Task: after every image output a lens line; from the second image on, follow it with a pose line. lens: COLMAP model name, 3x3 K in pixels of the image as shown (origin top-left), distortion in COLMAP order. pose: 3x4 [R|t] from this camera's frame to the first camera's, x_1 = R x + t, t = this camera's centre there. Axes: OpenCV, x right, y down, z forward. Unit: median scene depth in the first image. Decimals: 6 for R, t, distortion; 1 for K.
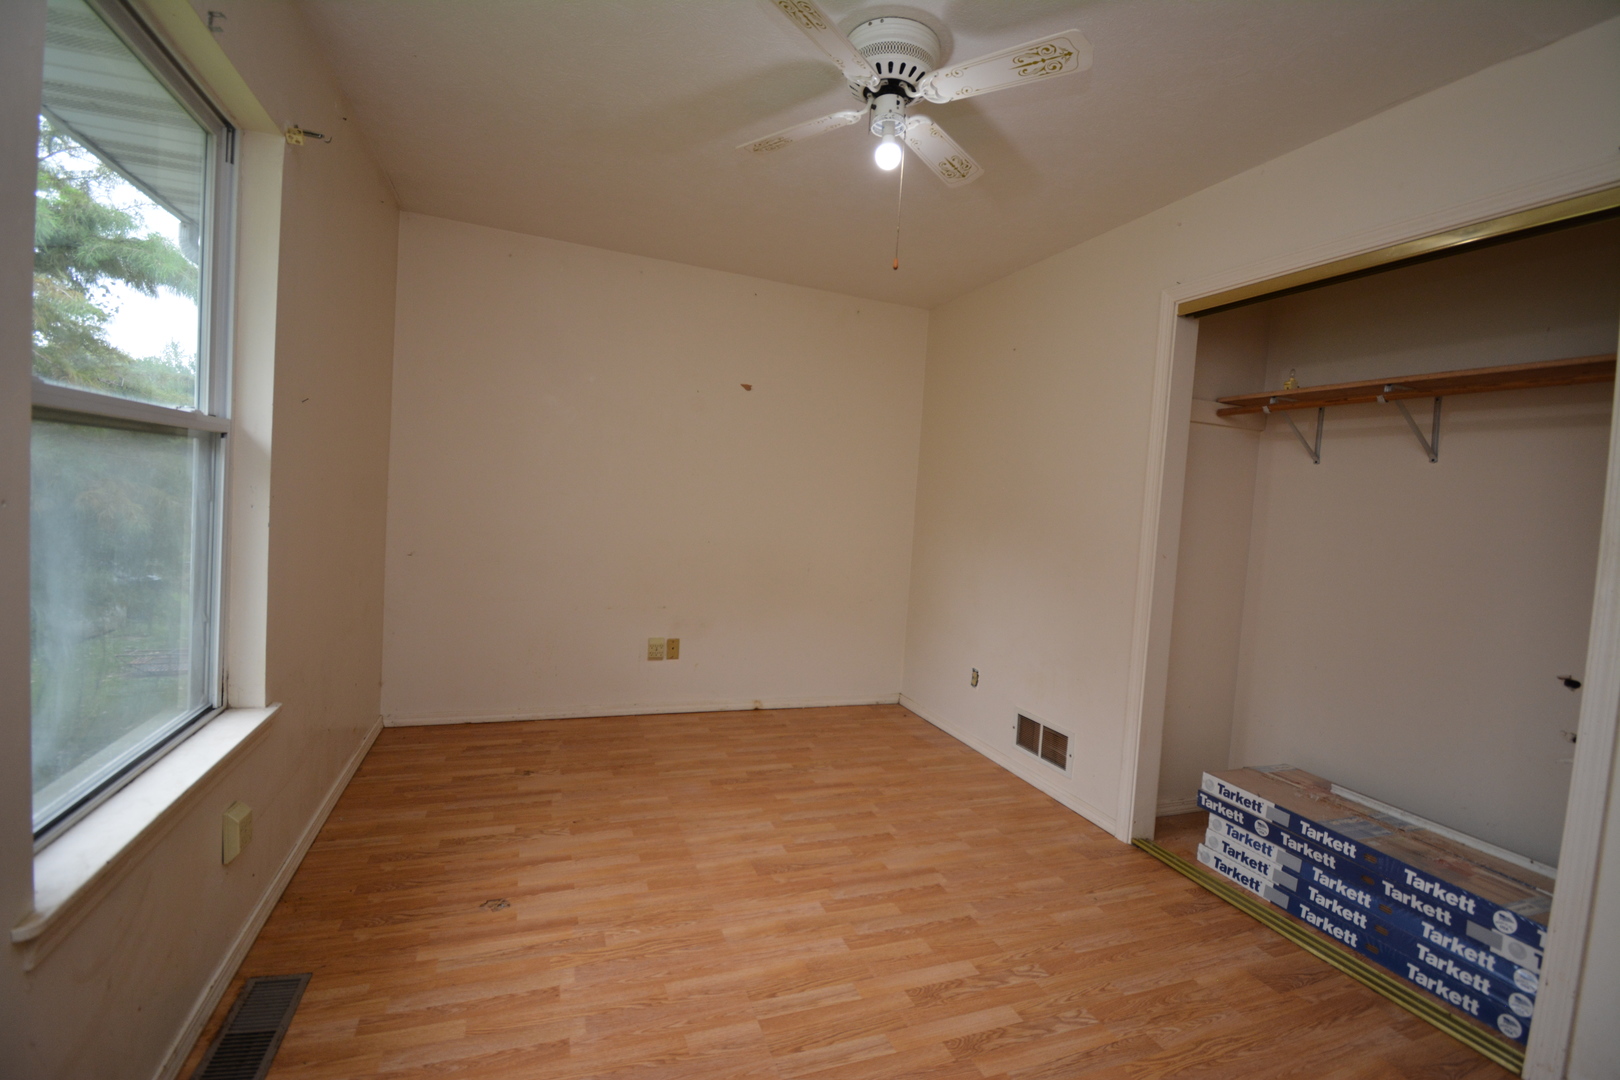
lens RADIAL K [[703.9, 0, 823.4], [0, 703.9, 528.2], [0, 0, 1]] dist [0.009769, -0.018116]
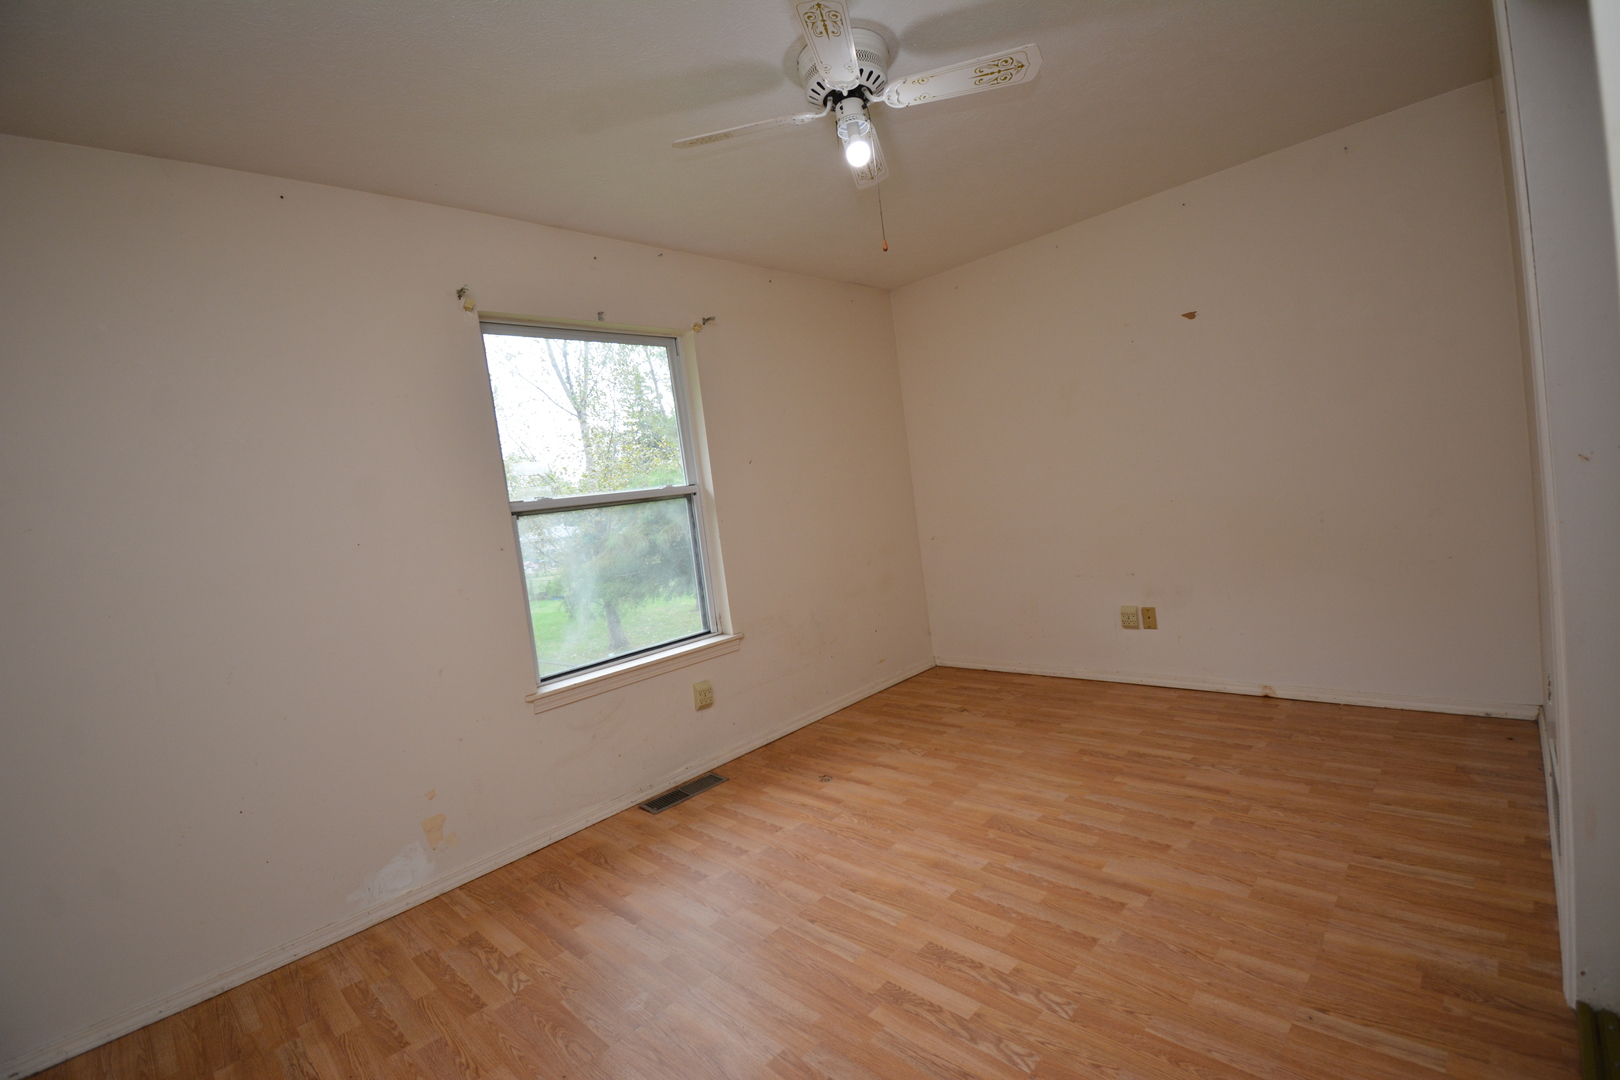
lens RADIAL K [[703.9, 0, 809.7], [0, 703.9, 529.6], [0, 0, 1]] dist [0.009769, -0.018116]
pose [[0.408269, -0.072501, -0.909978, 0.710151], [0.117357, 0.992738, -0.026441, 0.038155], [0.905287, -0.095997, 0.413812, 0.317708]]
